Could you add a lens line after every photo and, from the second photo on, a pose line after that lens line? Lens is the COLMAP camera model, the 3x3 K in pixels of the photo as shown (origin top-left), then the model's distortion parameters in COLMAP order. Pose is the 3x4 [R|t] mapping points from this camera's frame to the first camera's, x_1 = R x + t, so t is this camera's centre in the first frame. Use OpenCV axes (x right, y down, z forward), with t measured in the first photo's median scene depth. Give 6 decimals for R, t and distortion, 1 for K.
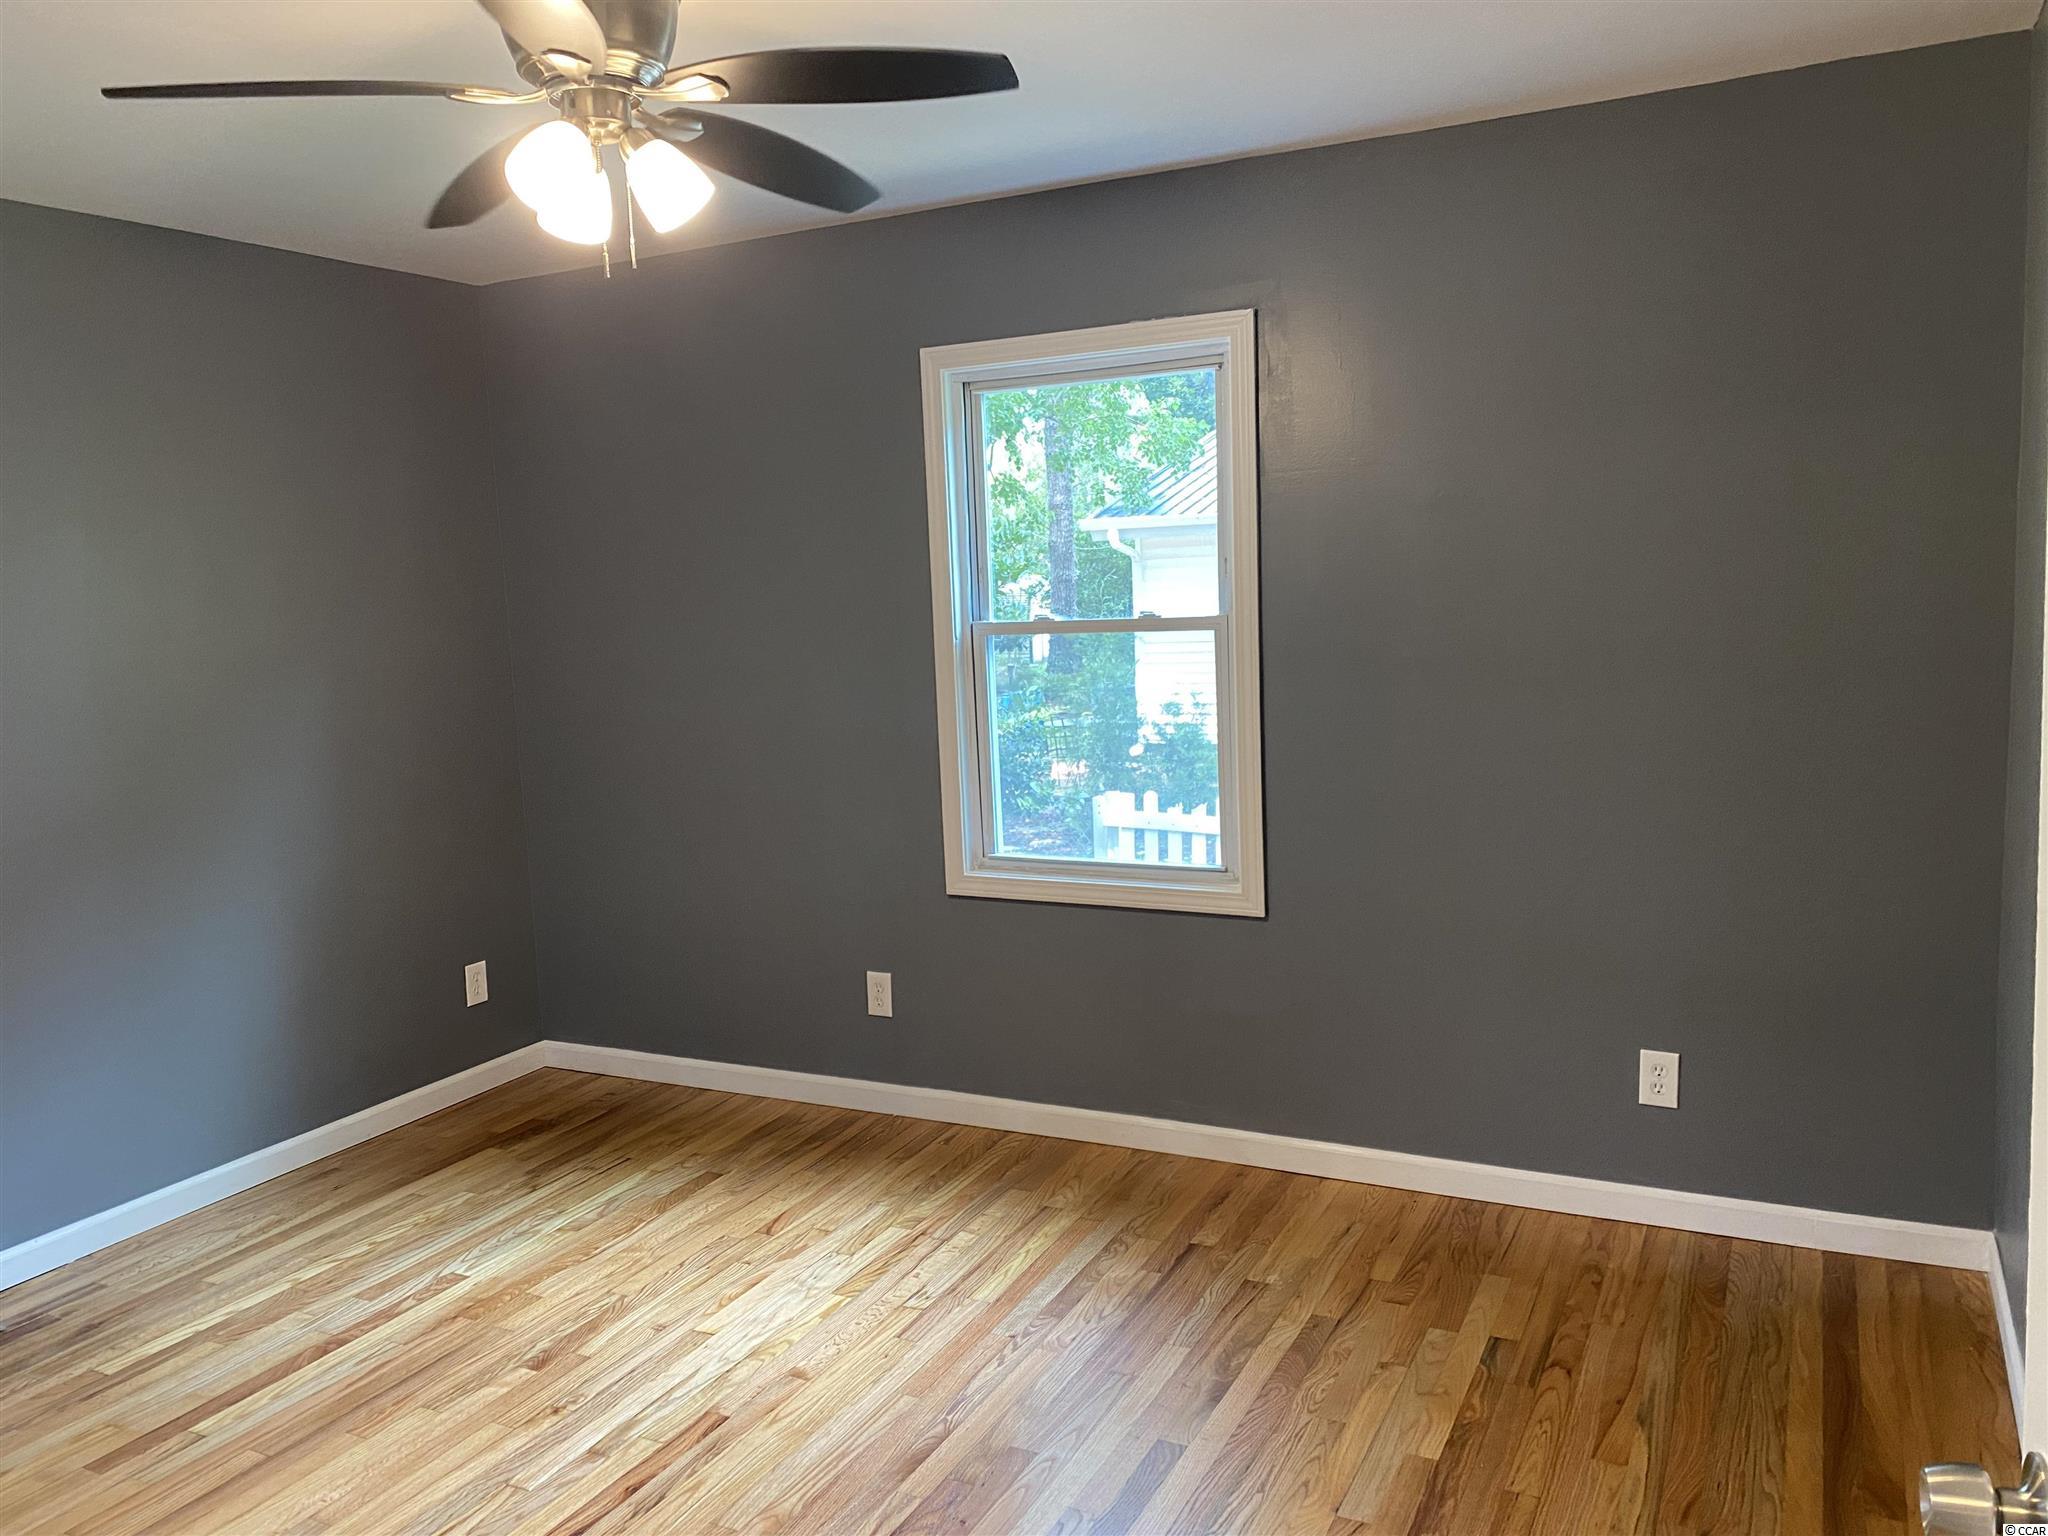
lens RADIAL K [[1549.5, 0, 1014.8], [0, 1549.5, 755.0], [0, 0, 1]] dist [0.000263, 0.000082]
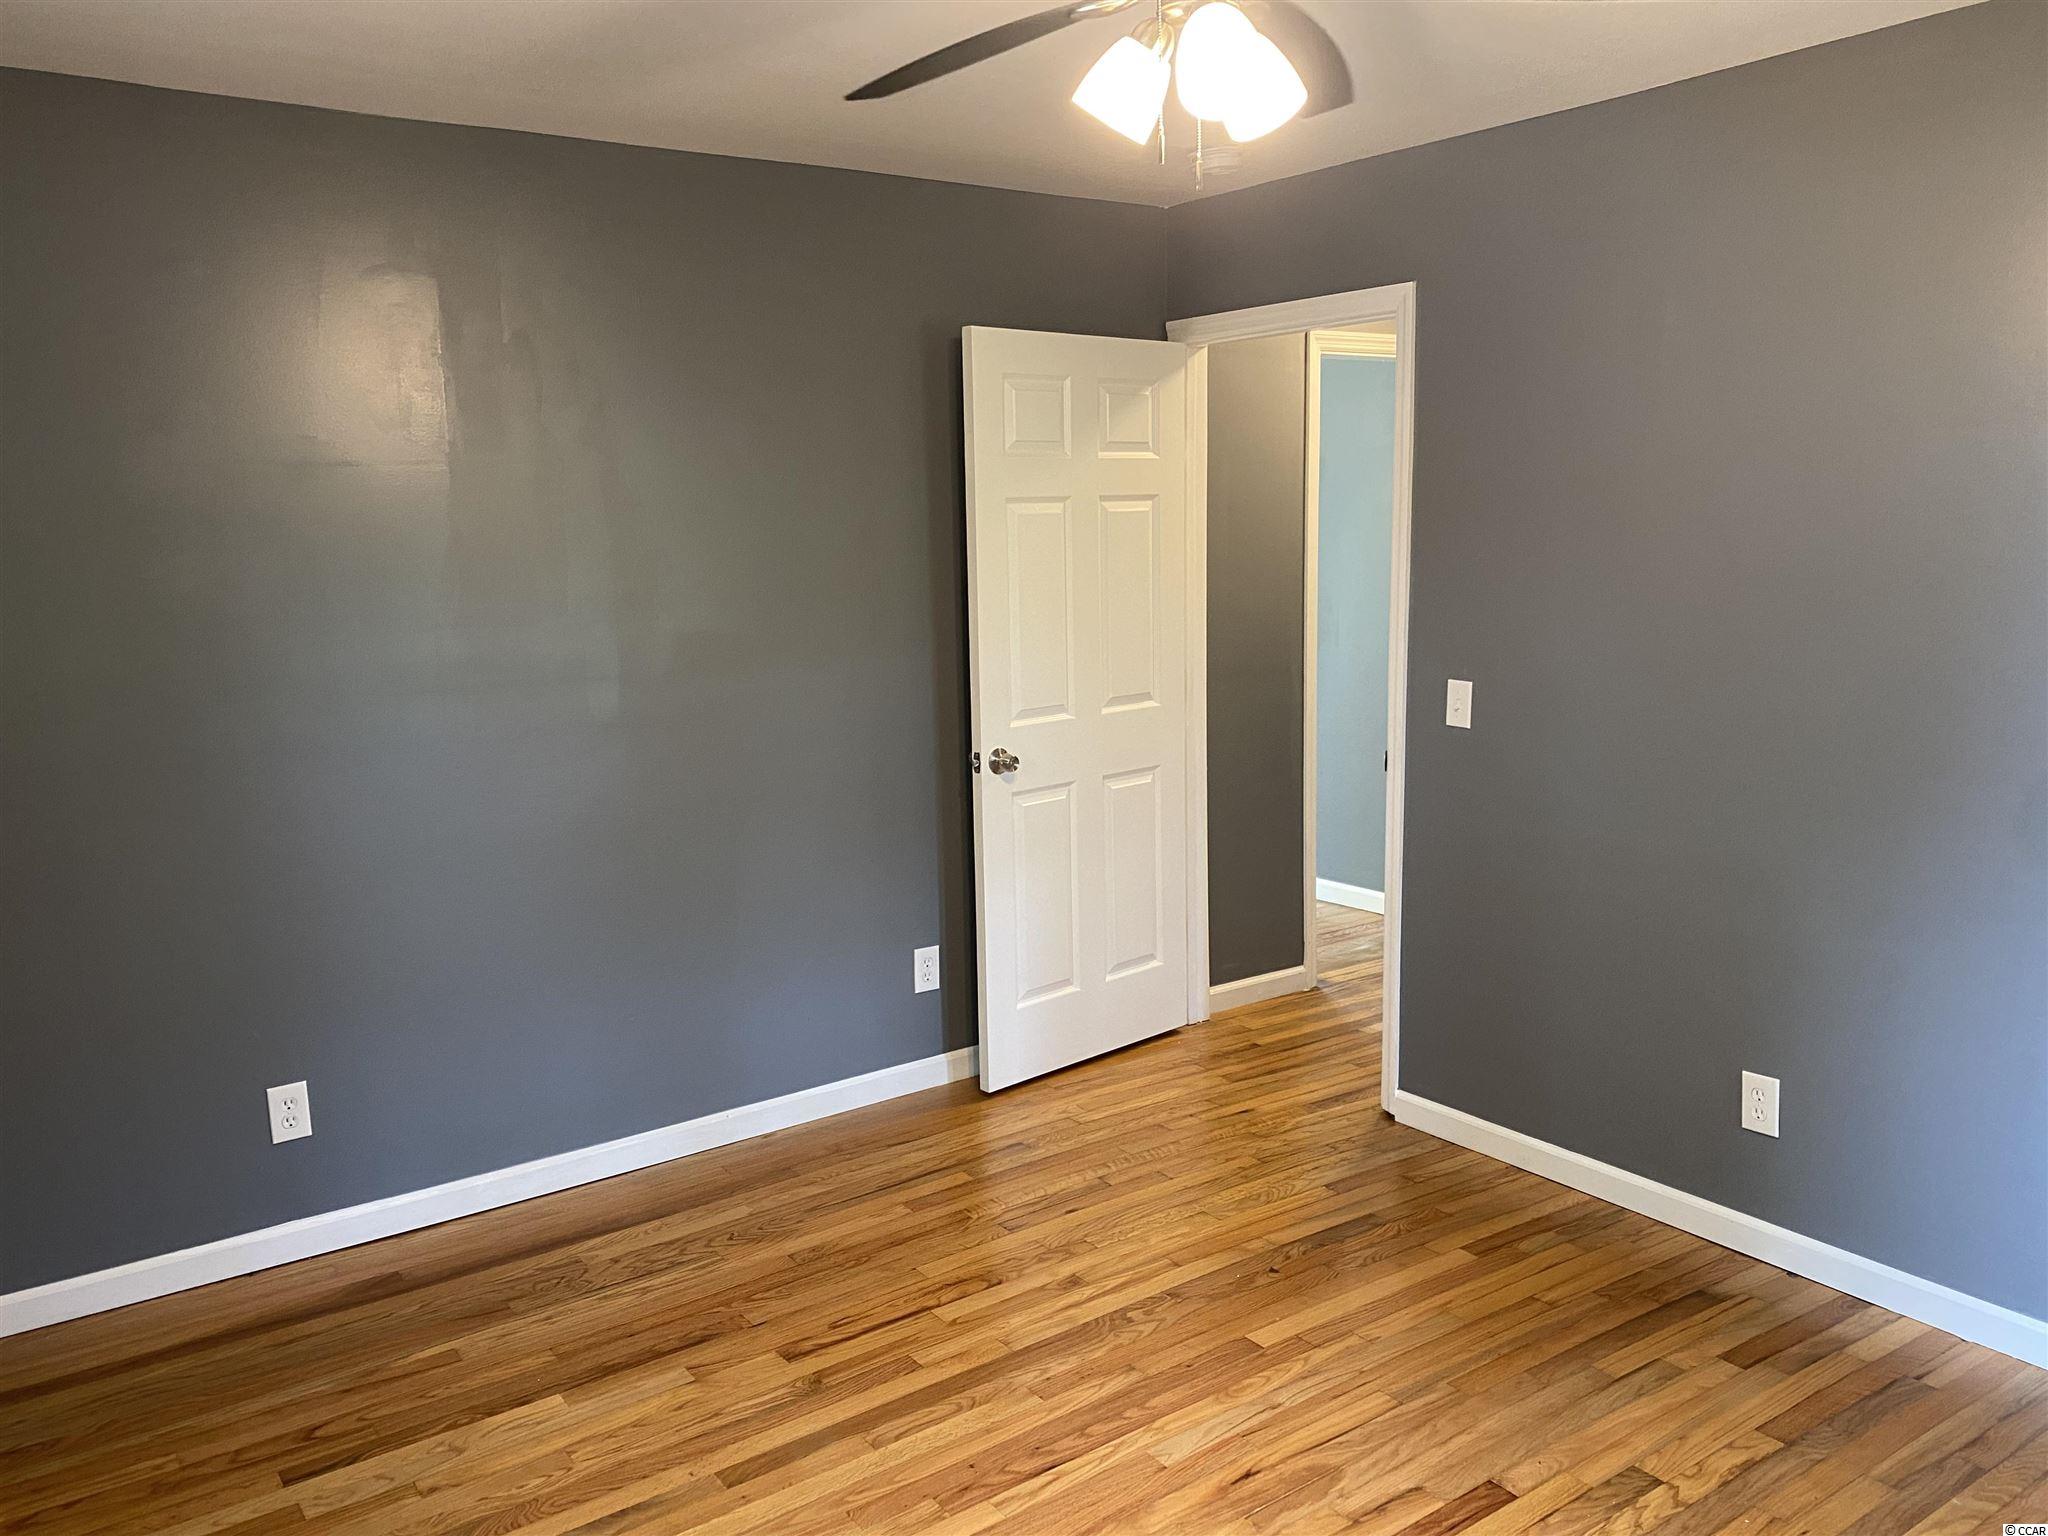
lens RADIAL K [[1549.5, 0, 1014.8], [0, 1549.5, 755.0], [0, 0, 1]] dist [0.000263, 0.000082]
pose [[-0.891633, -0.017323, 0.452426, -0.497395], [0.099711, 0.967221, 0.233541, -0.203771], [-0.441642, 0.253345, -0.860679, 1.668063]]
